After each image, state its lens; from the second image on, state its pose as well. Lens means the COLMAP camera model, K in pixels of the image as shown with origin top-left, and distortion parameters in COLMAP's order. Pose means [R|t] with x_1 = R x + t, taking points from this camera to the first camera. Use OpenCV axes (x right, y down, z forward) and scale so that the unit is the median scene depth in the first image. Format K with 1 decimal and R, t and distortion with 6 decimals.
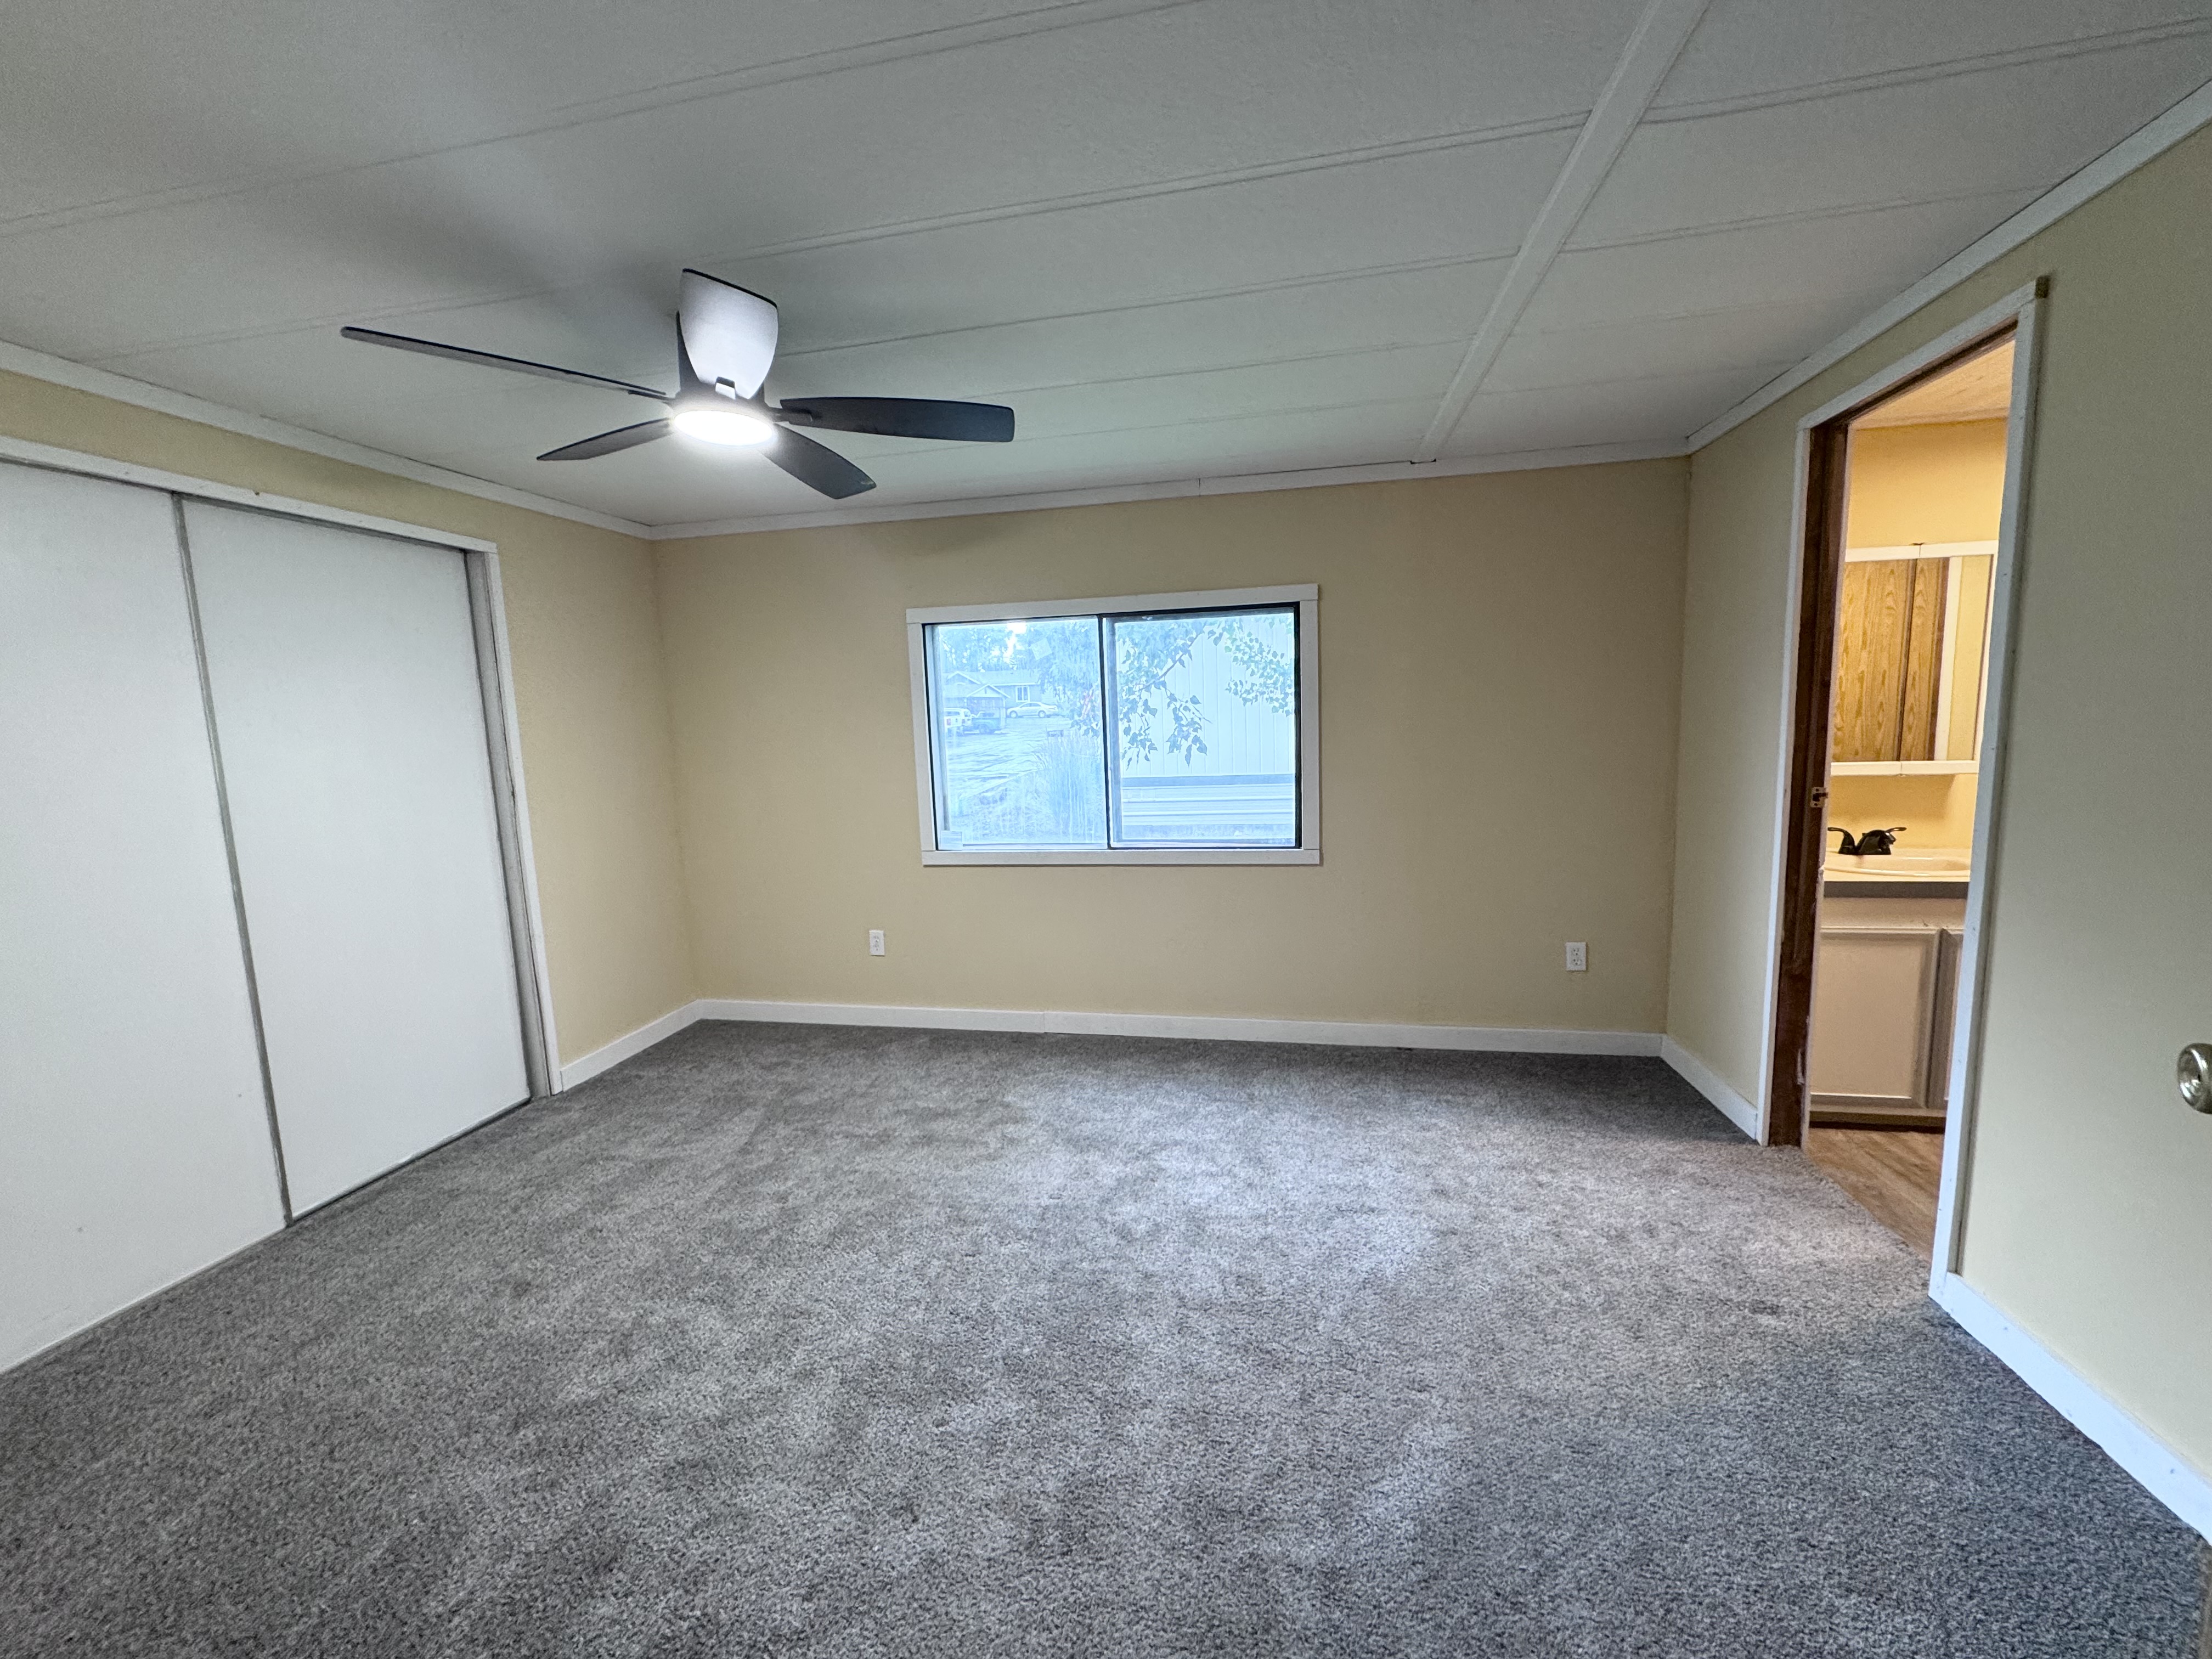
lens RADIAL K [[873.3, 0, 1090.9], [0, 873.3, 836.8], [0, 0, 1]] dist [-0.019783, 0.000148]
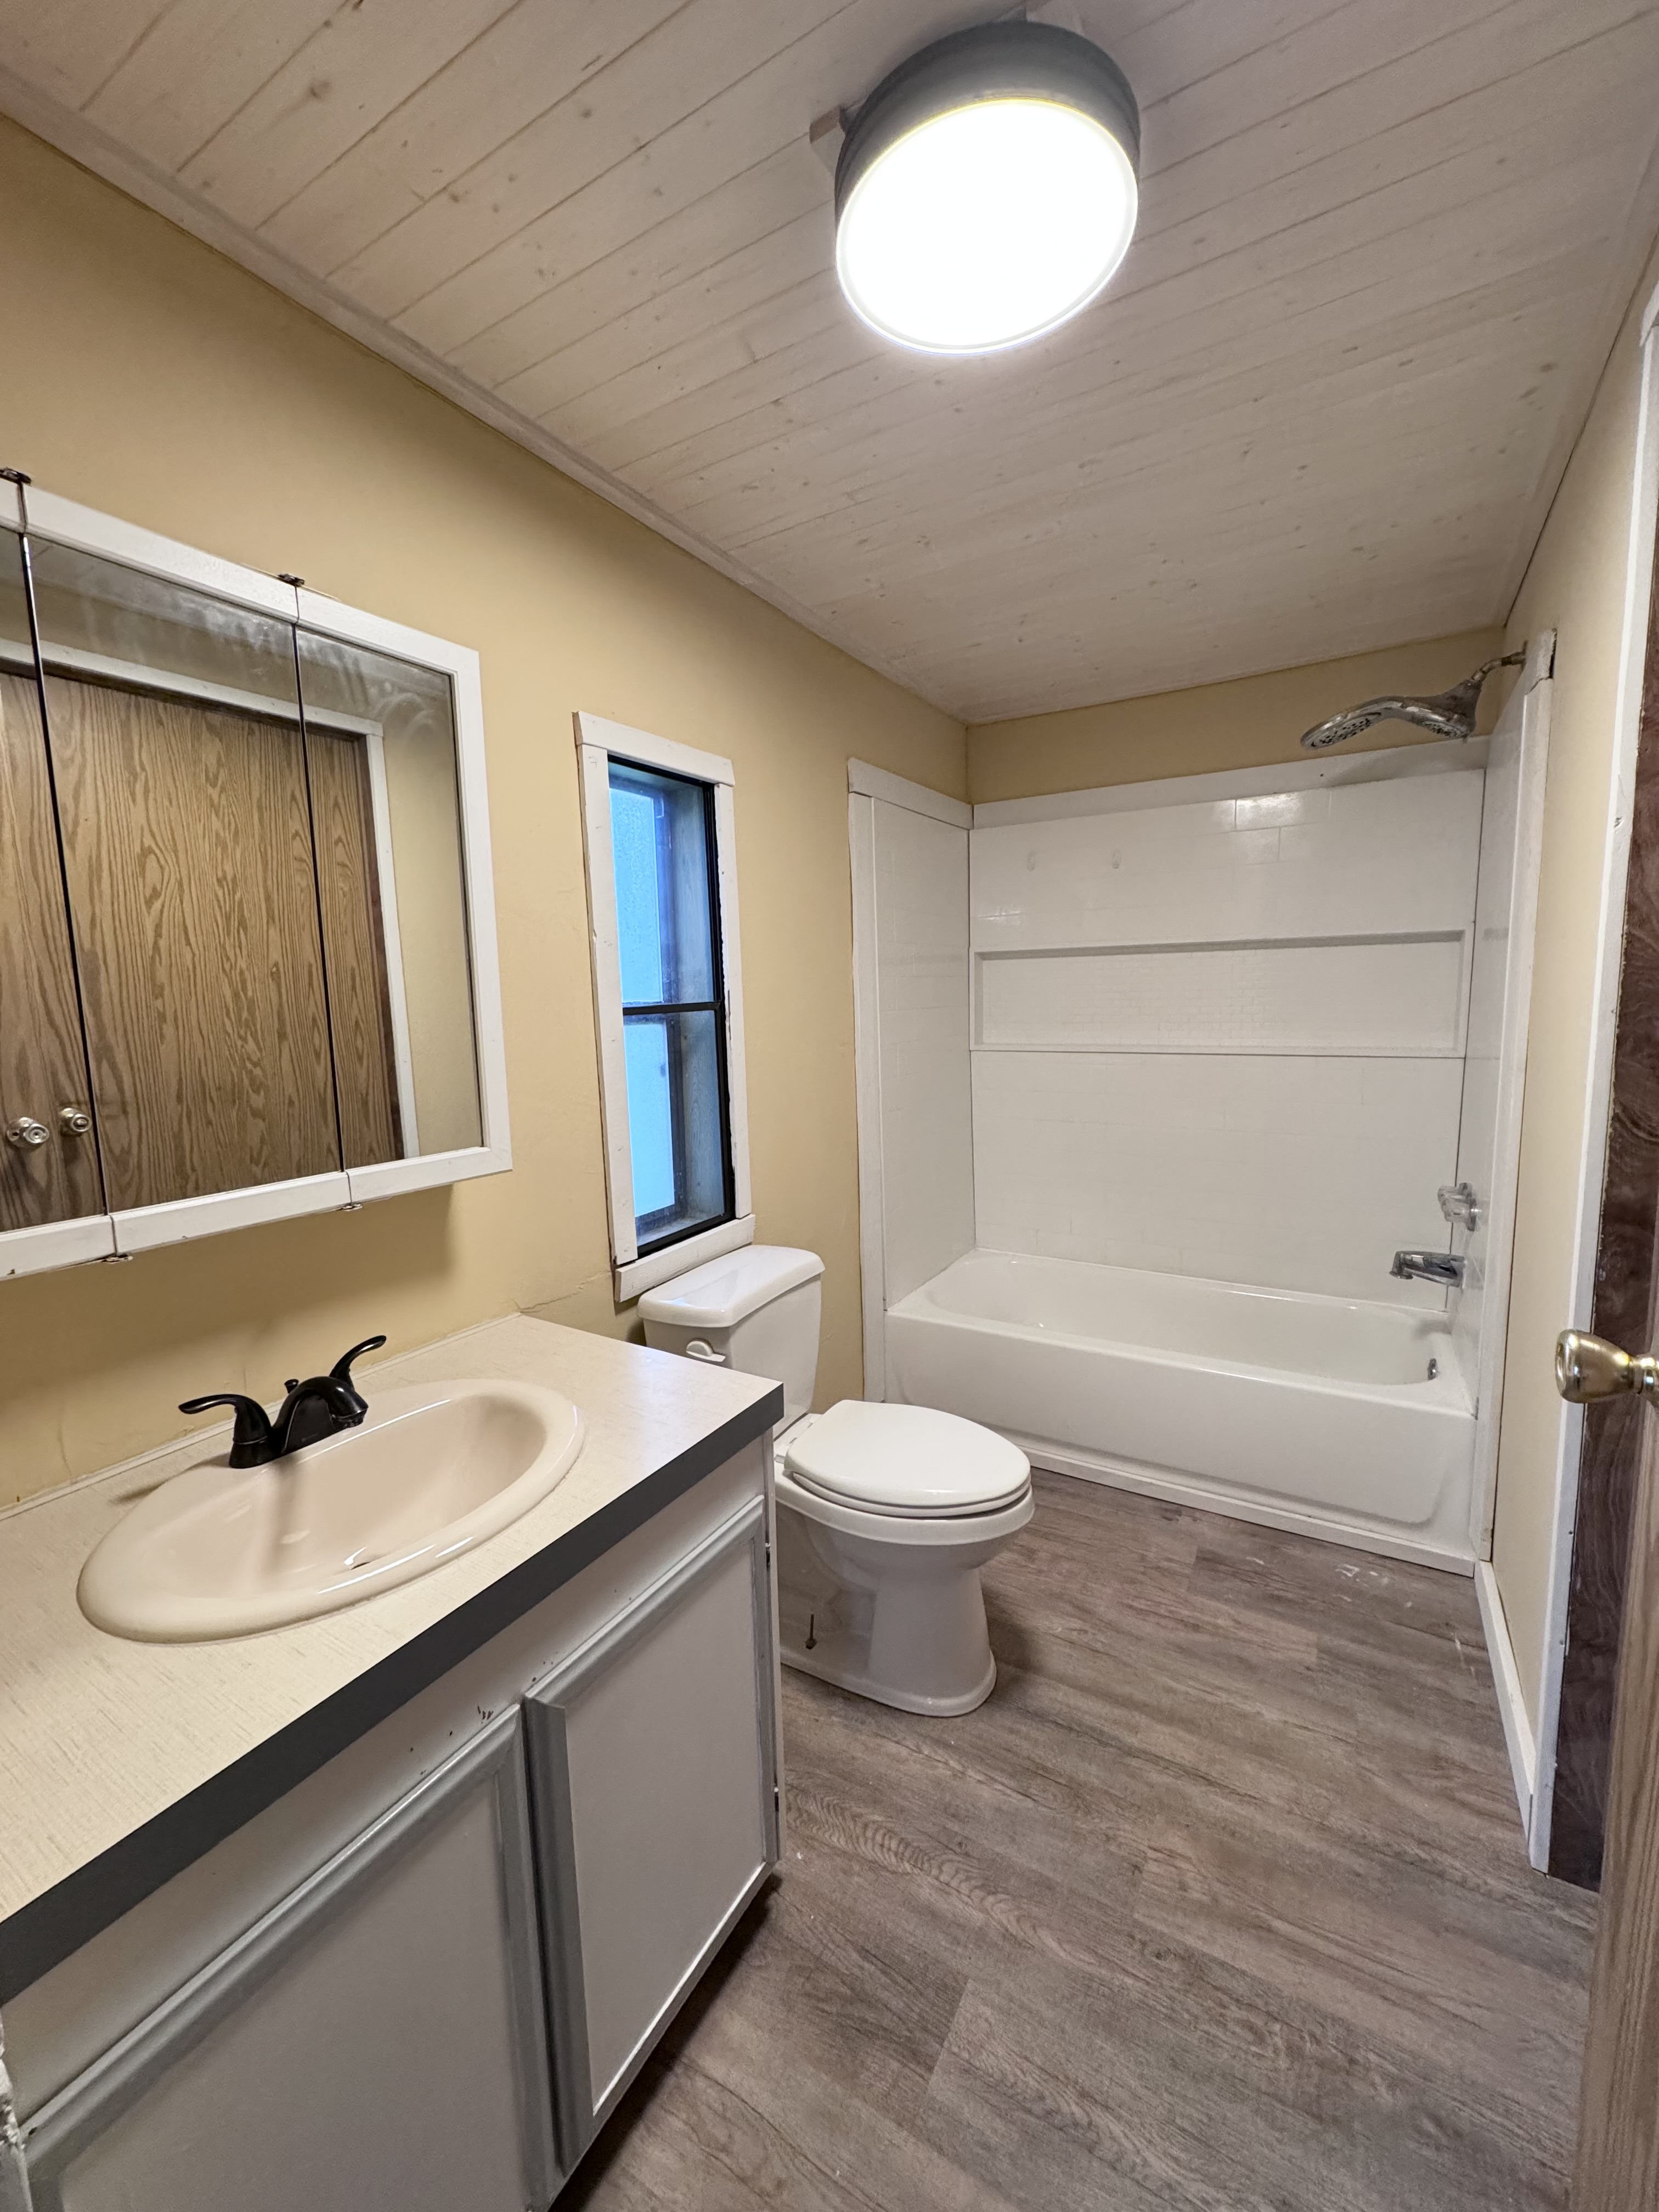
lens RADIAL K [[873.3, 0, 827.7], [0, 873.3, 1111.5], [0, 0, 1]] dist [-0.019783, 0.000148]
pose [[0.326958, -0.107626, 0.938890, 0.524759], [0.142413, 0.987760, 0.063634, -0.088660], [-0.934247, 0.112905, 0.338284, 0.530043]]
